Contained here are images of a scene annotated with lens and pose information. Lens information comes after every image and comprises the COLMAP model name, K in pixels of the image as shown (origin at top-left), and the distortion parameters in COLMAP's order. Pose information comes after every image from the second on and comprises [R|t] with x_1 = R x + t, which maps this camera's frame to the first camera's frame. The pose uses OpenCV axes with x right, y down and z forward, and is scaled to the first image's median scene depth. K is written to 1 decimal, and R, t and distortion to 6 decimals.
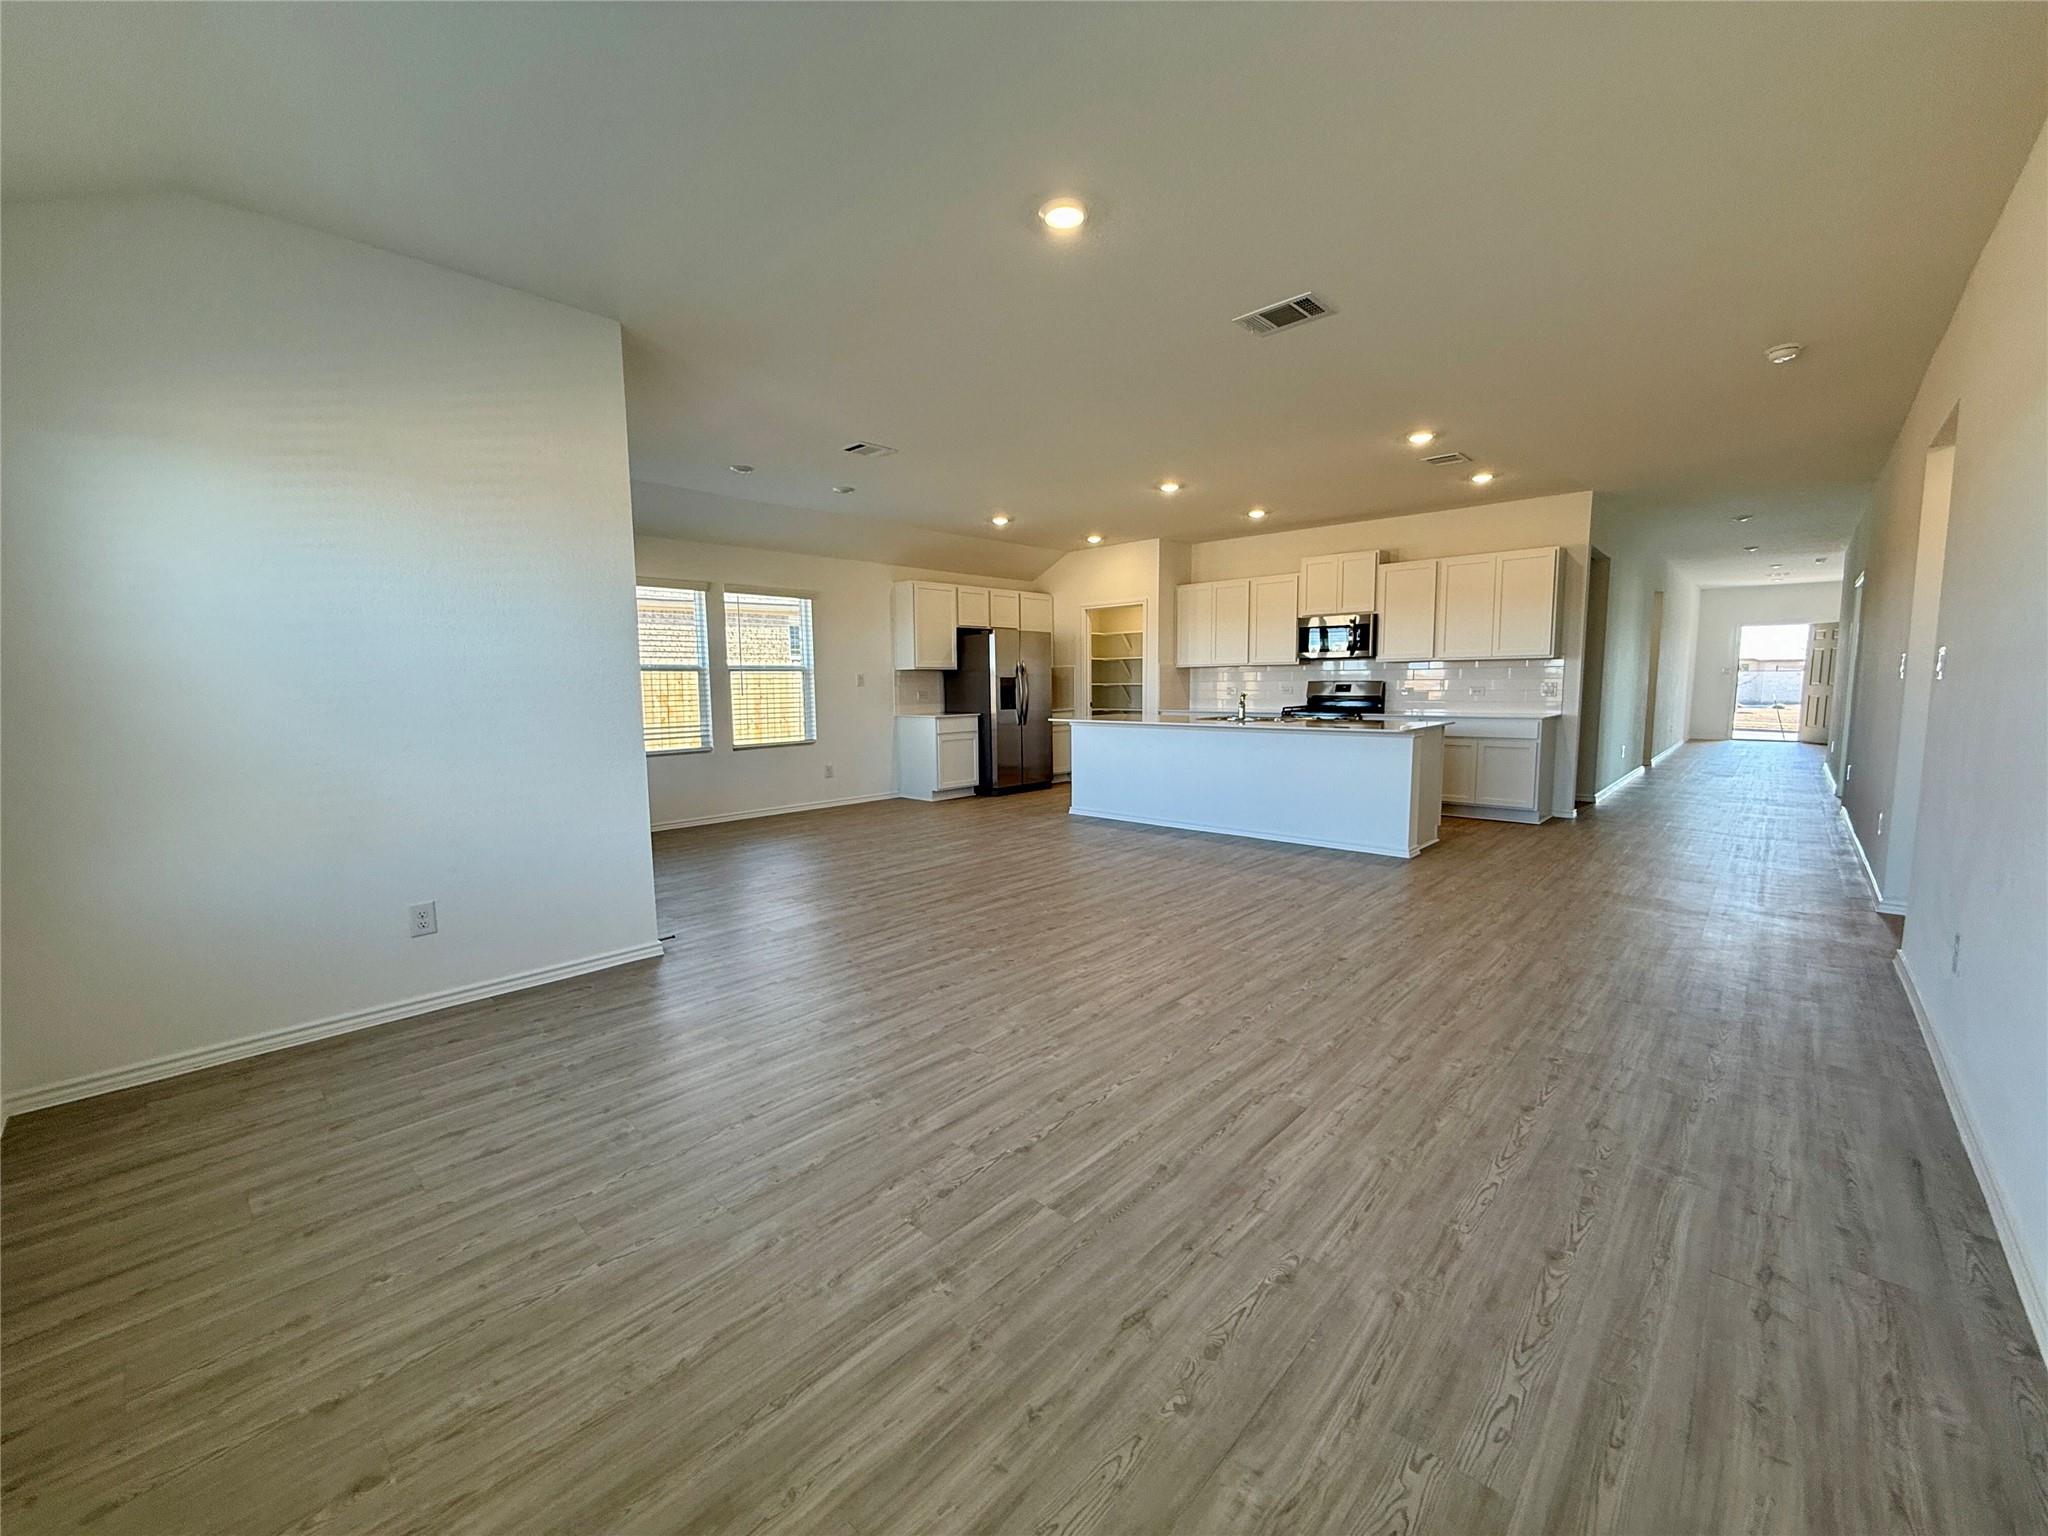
lens RADIAL K [[821.0, 0, 1019.7], [0, 821.0, 767.9], [0, 0, 1]] dist [0.000335, -0.000262]
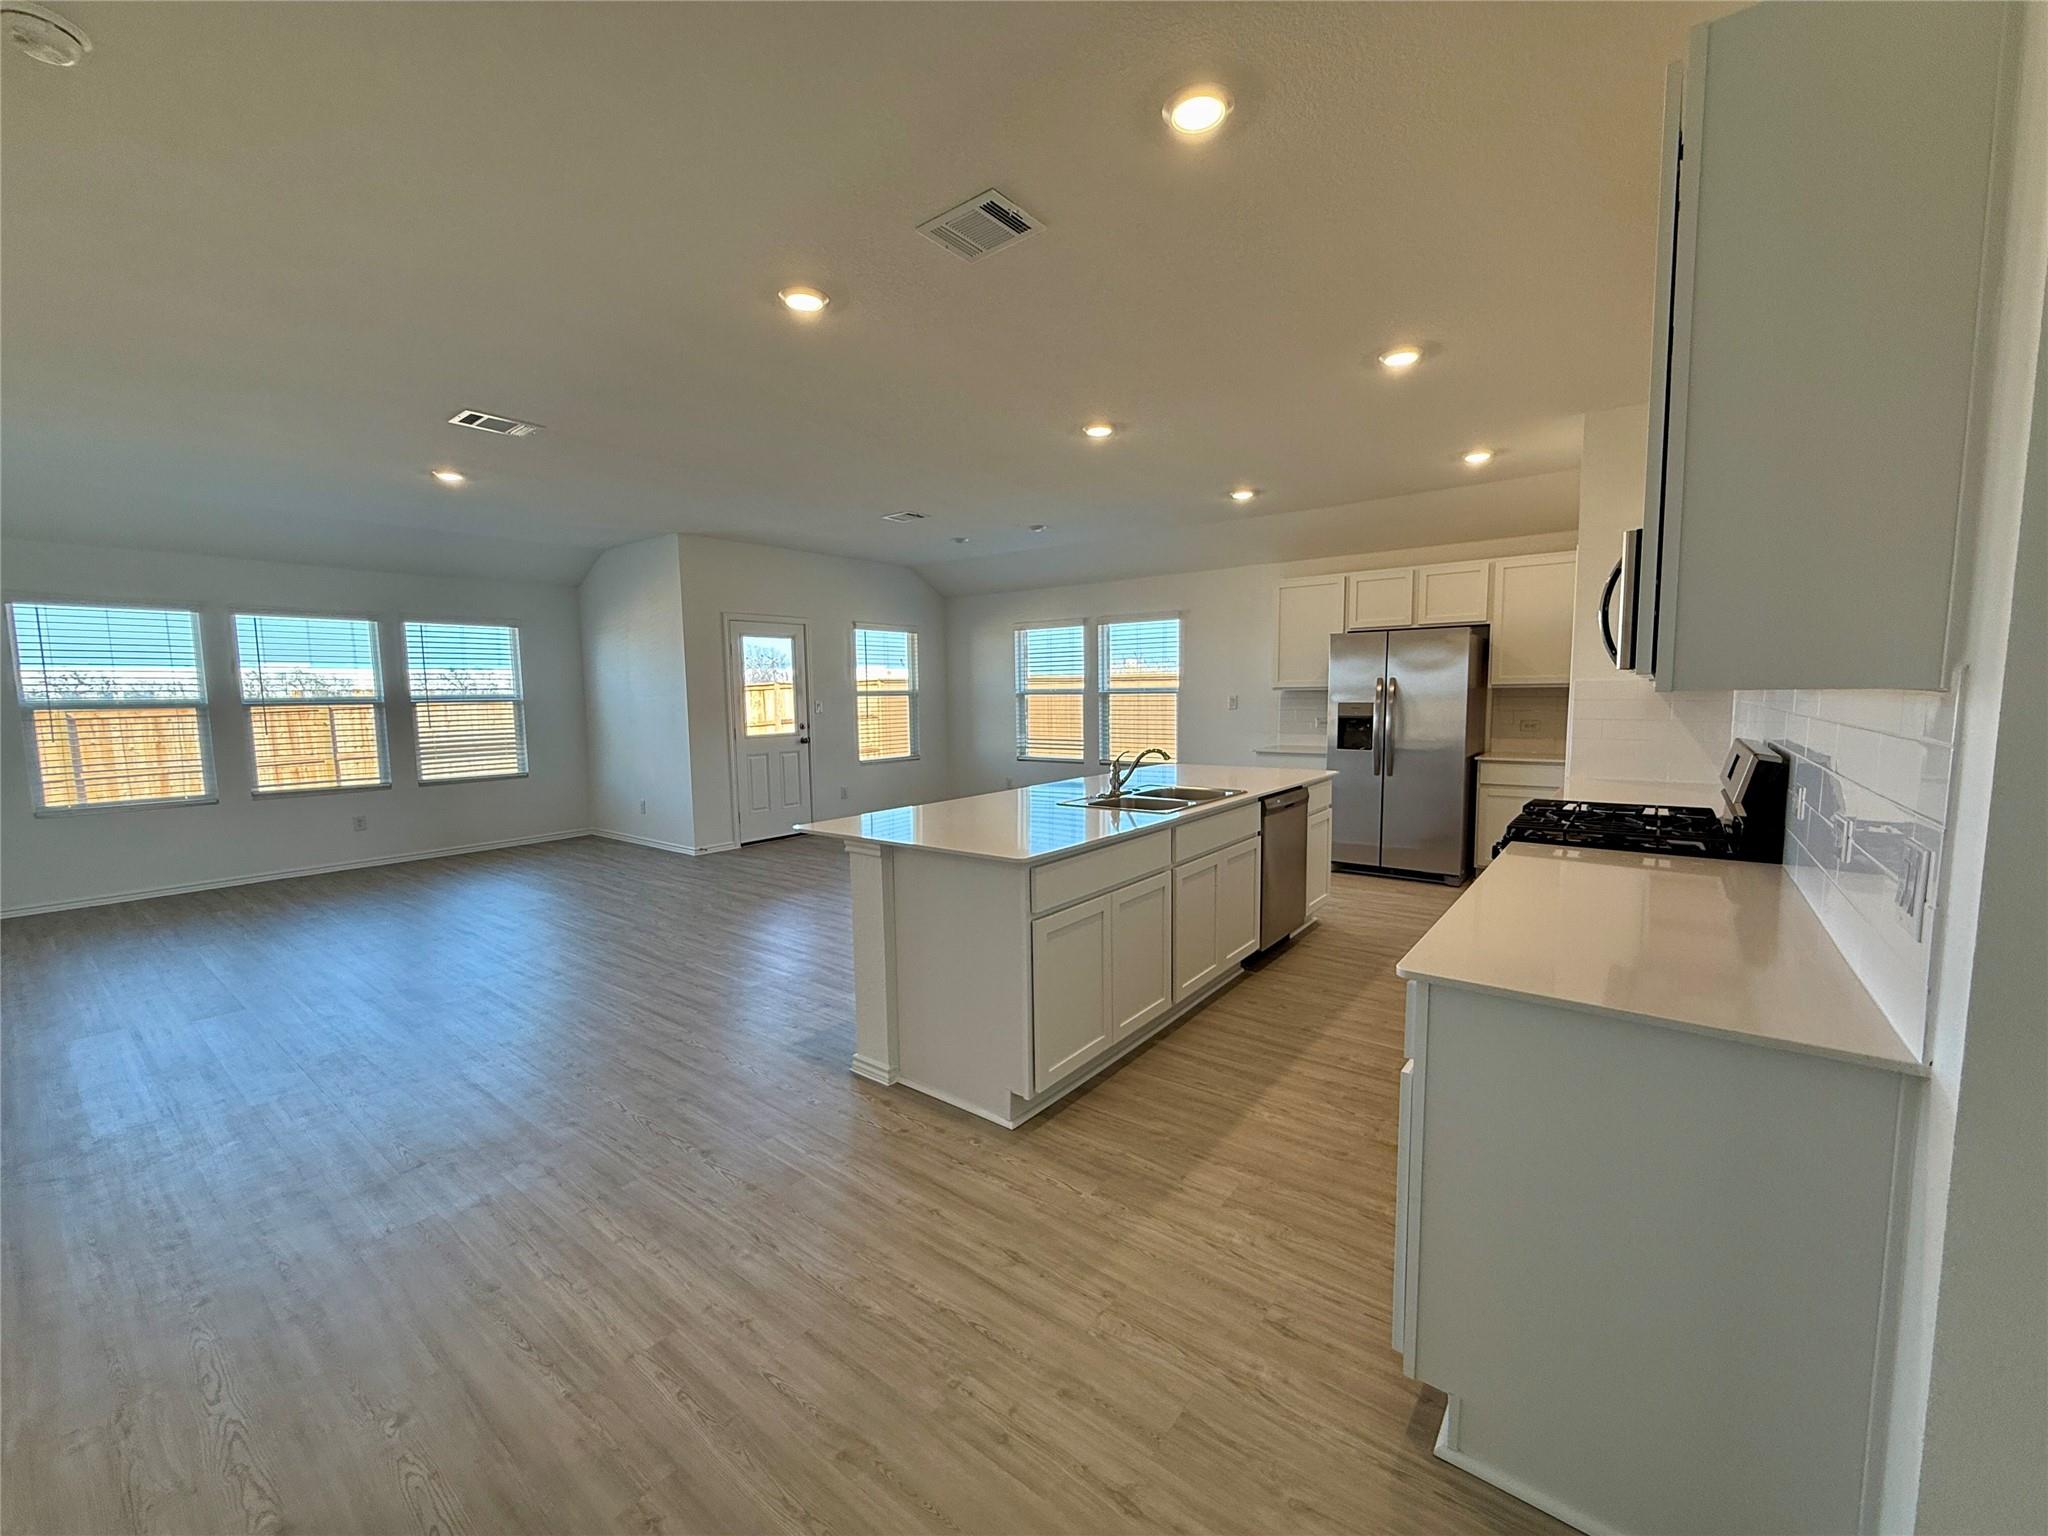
lens RADIAL K [[821.0, 0, 1019.7], [0, 821.0, 767.9], [0, 0, 1]] dist [0.000335, -0.000262]
pose [[0.086730, 0.103427, -0.990848, 0.786866], [-0.090742, 0.991282, 0.095529, -0.118628], [0.992091, 0.081627, 0.095360, 0.816603]]
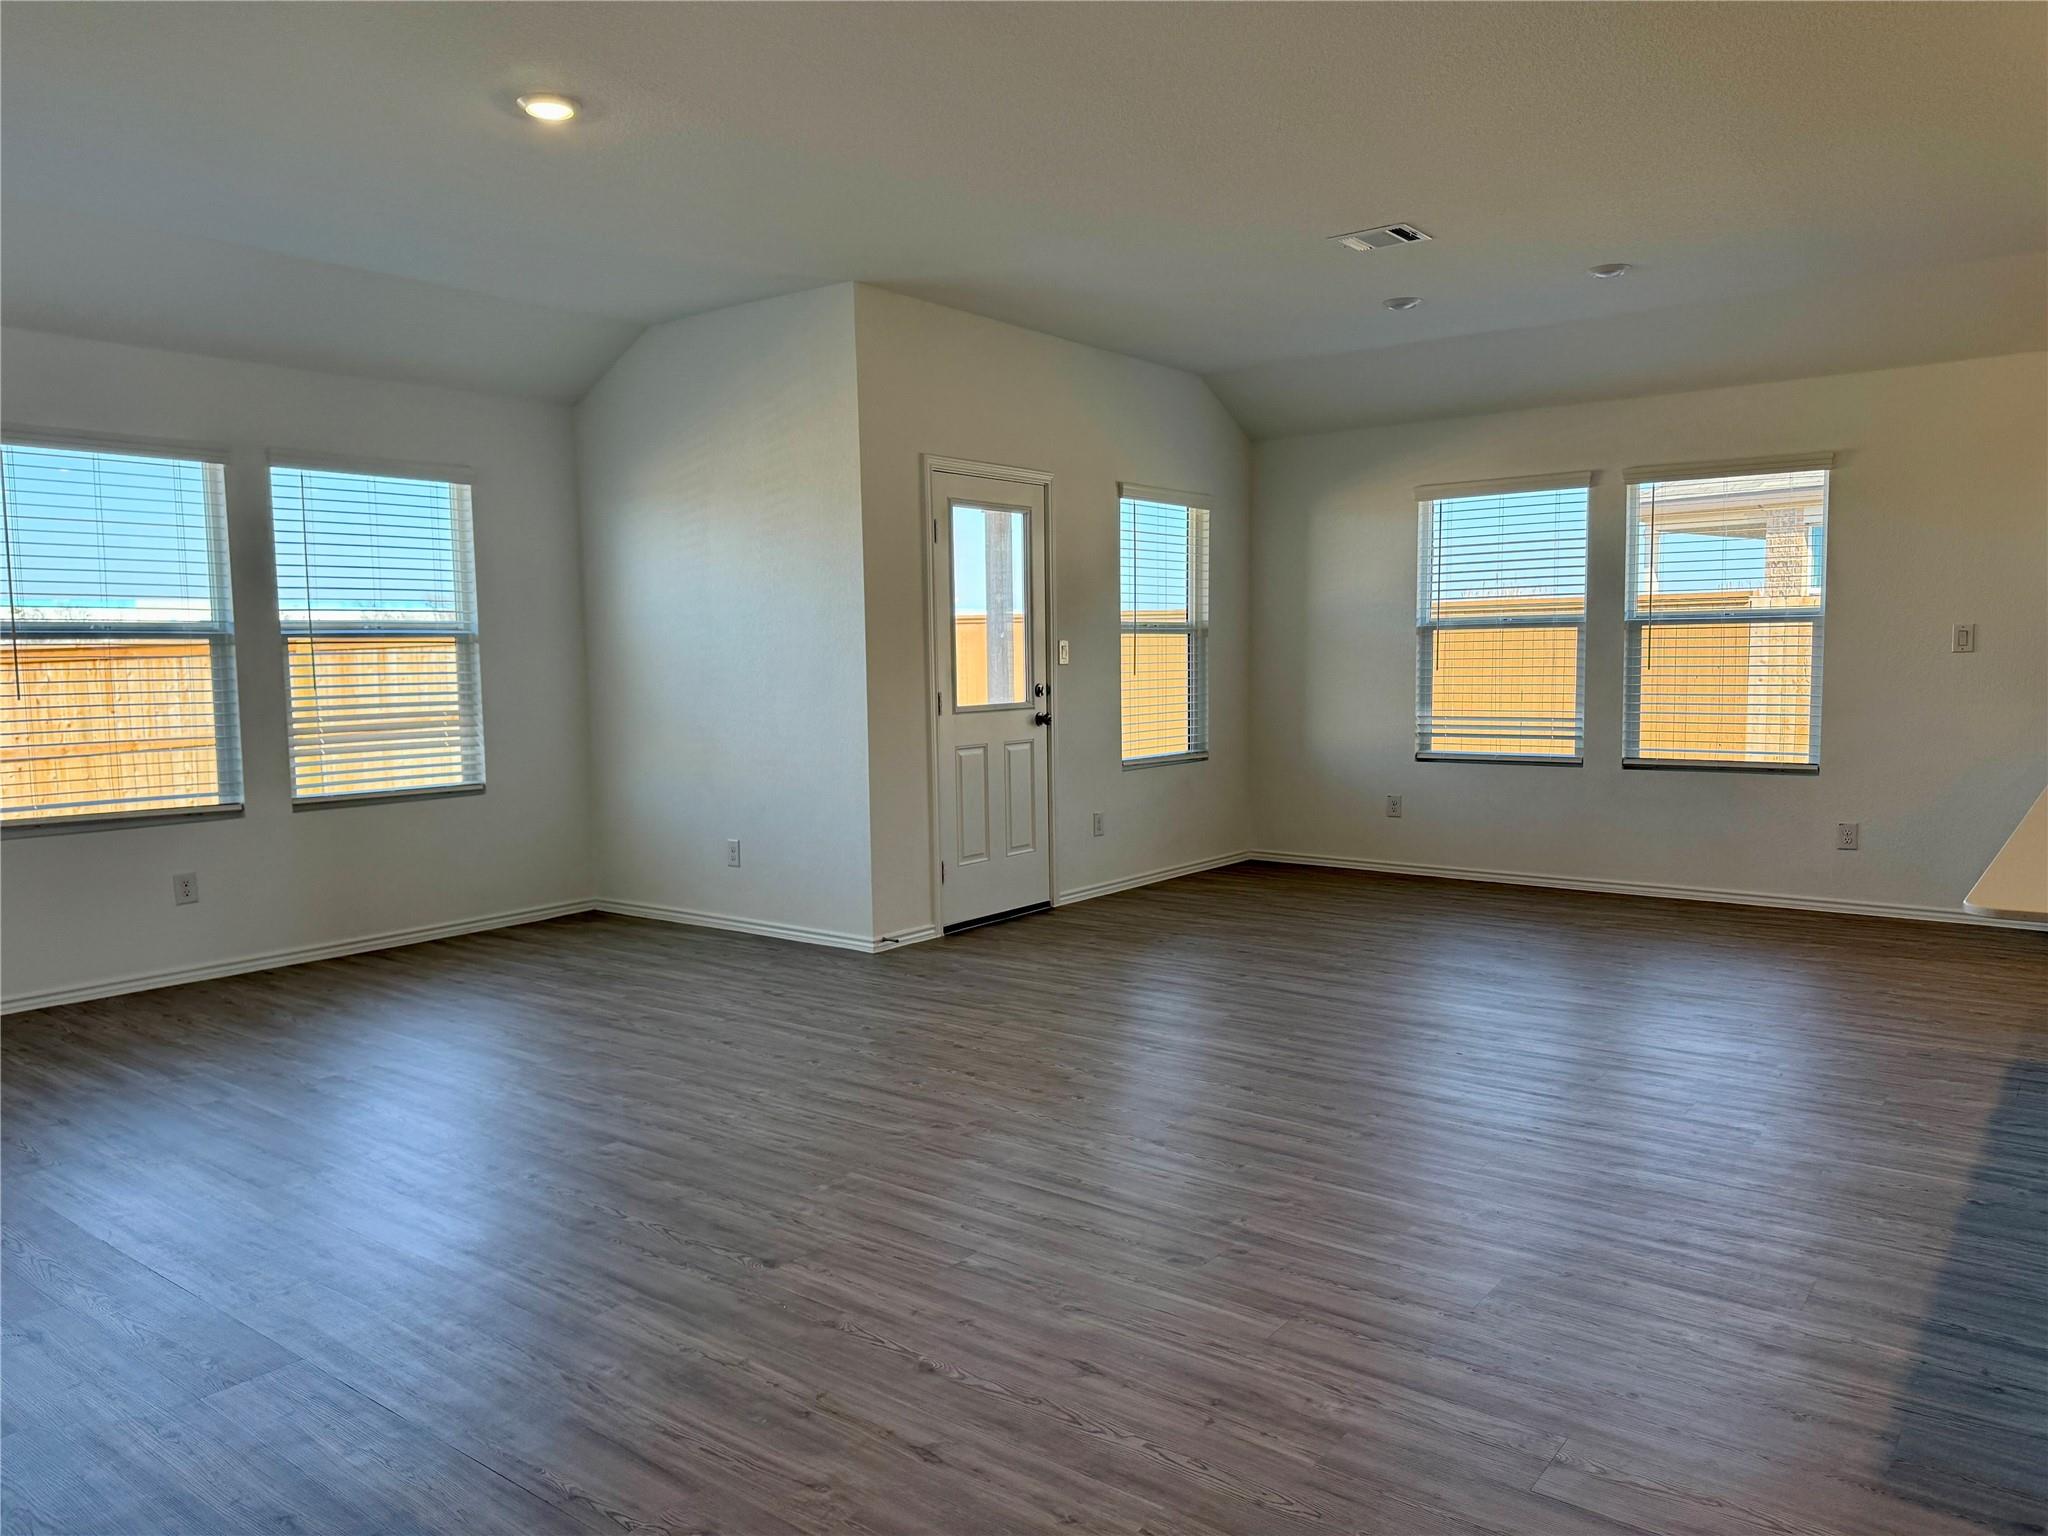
lens RADIAL K [[1428.7, 0, 1026.6], [0, 1428.7, 769.1], [0, 0, 1]] dist [0.125958, -0.183002]
pose [[0.091044, 0.091733, -0.991613, 0.612382], [-0.091065, 0.992343, 0.083440, -0.068102], [0.991674, 0.082705, 0.098700, 0.524952]]
